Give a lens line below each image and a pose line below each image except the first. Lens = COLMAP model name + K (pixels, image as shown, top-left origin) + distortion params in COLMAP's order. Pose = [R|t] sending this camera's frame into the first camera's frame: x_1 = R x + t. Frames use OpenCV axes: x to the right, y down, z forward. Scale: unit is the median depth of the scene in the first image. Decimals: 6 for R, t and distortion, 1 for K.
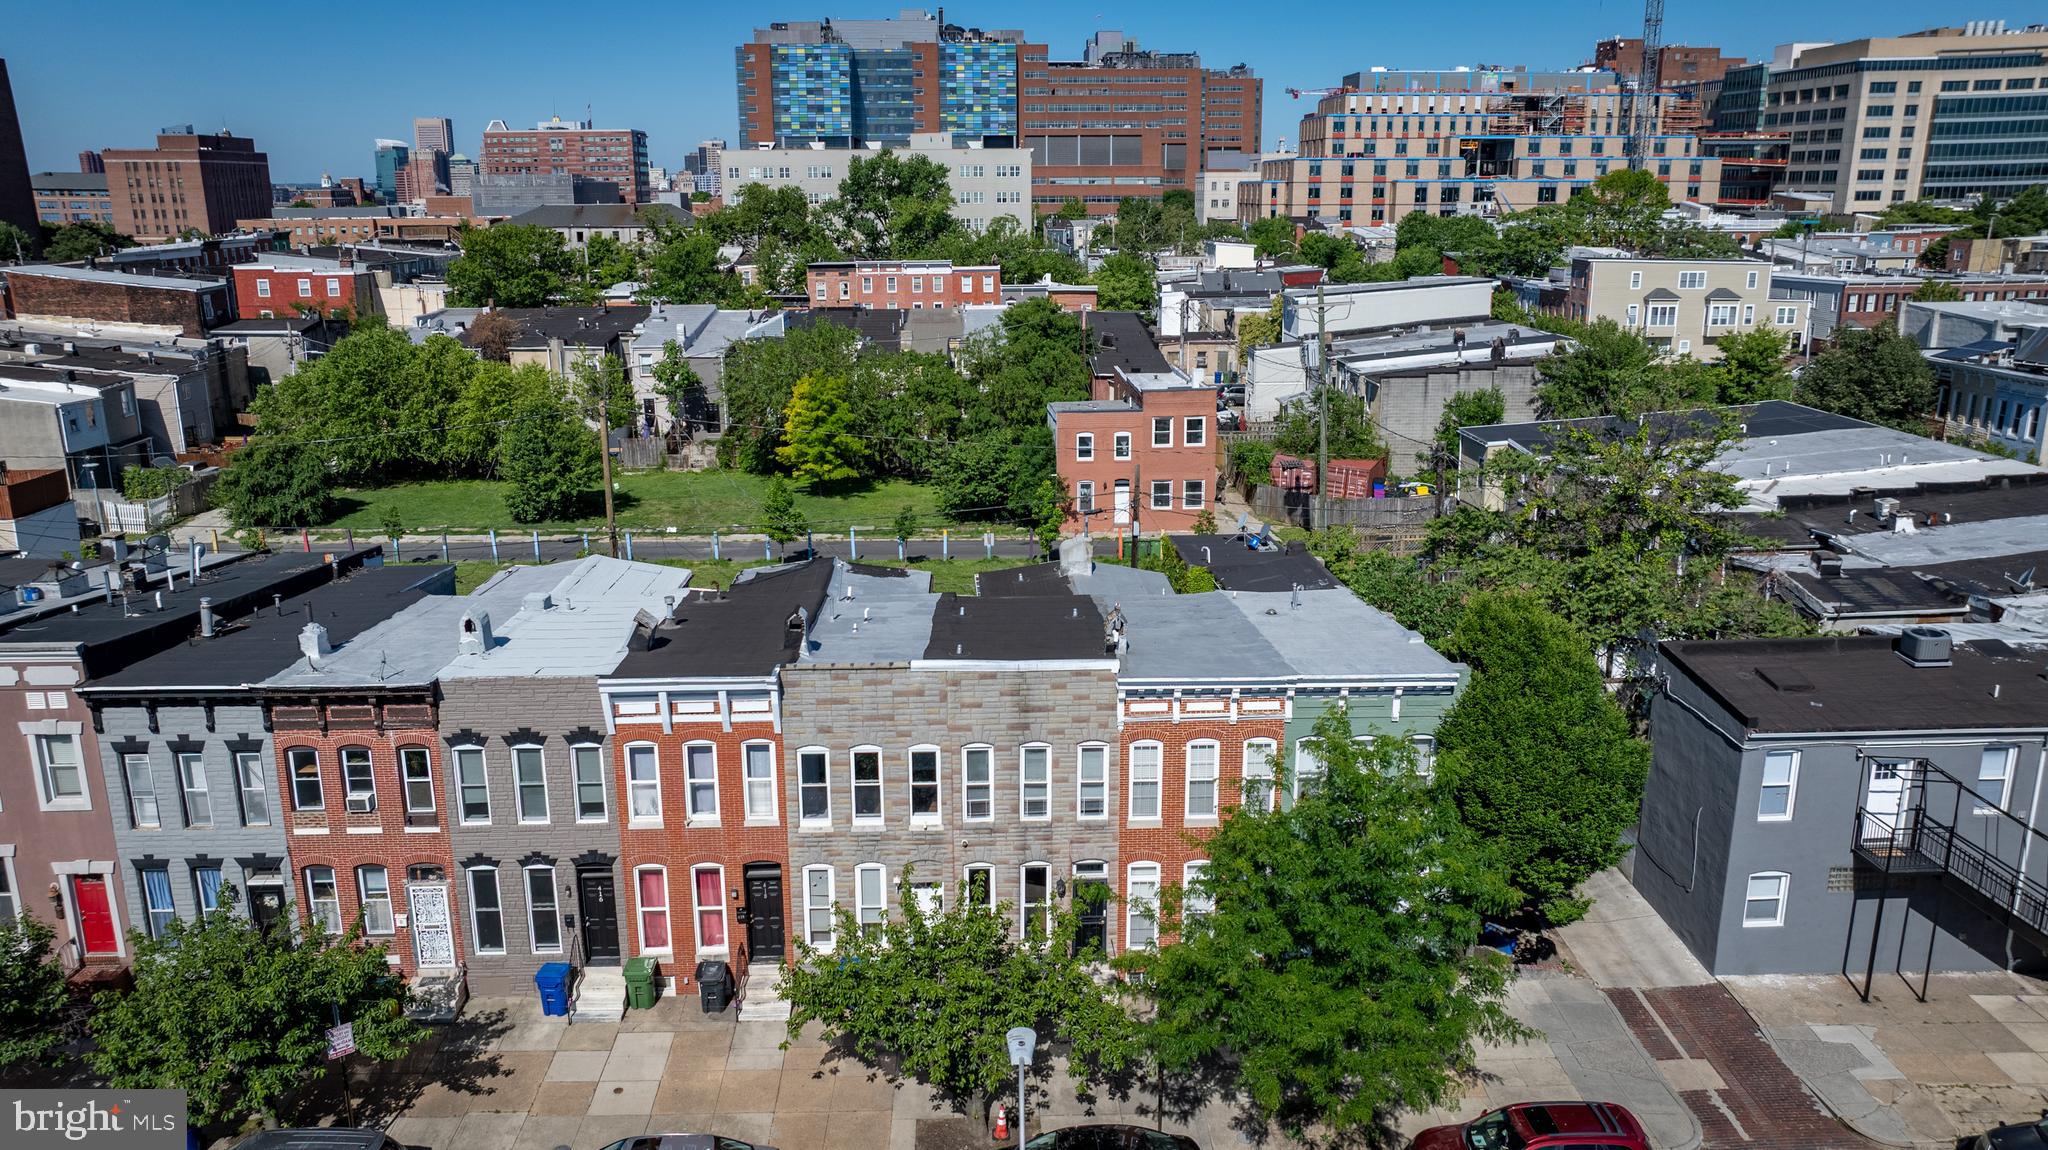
lens RADIAL K [[1452.0, 0, 1022.2], [0, 1452.0, 581.3], [0, 0, 1]] dist [-0.031306, 0.029715]
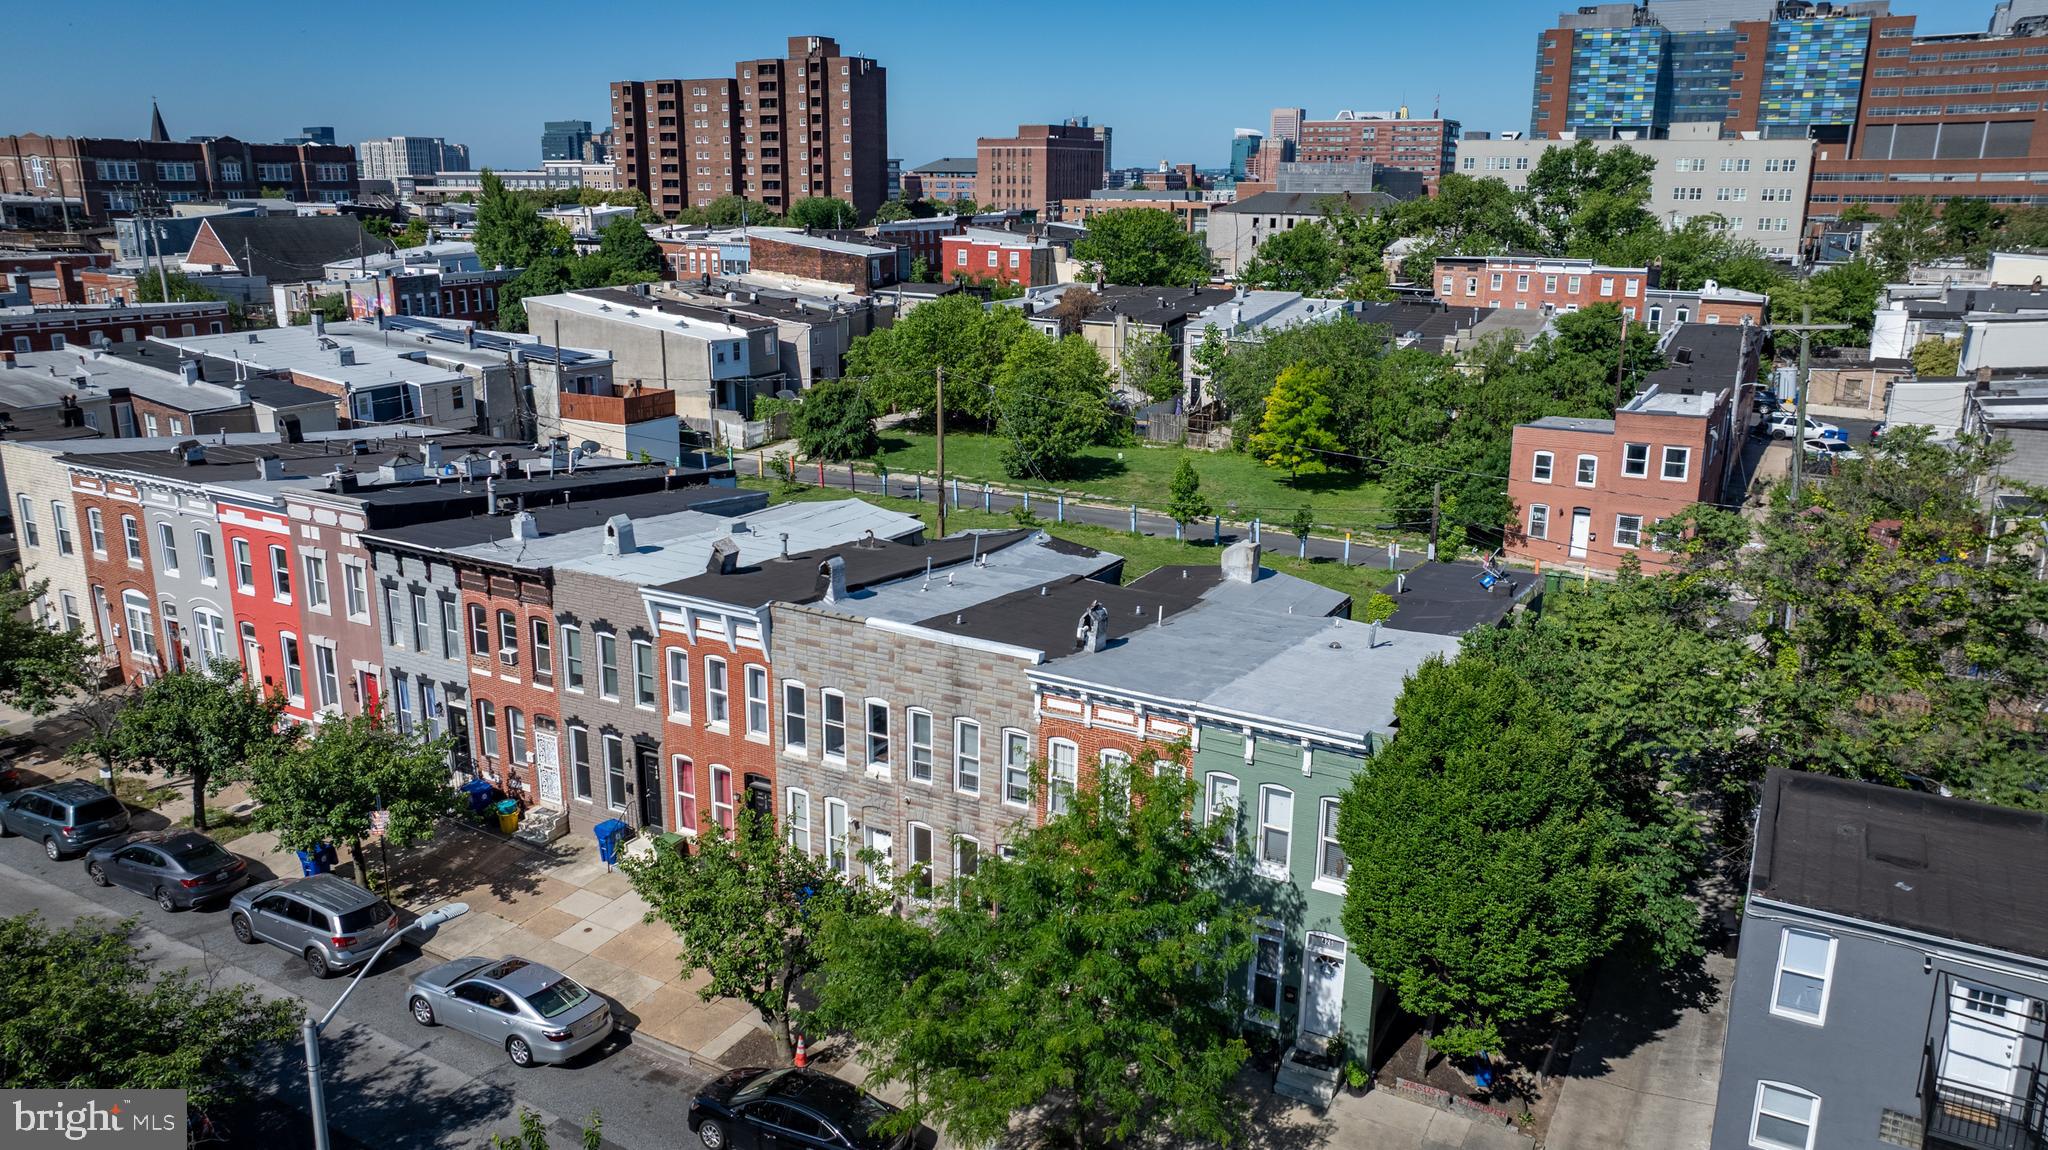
lens RADIAL K [[1452.0, 0, 1019.3], [0, 1452.0, 568.9], [0, 0, 1]] dist [-0.031306, 0.029715]
pose [[0.848141, 0.148721, -0.508467, 0.236523], [-0.149419, 0.987975, 0.039735, -0.016767], [0.508262, 0.042274, 0.860164, 0.058987]]
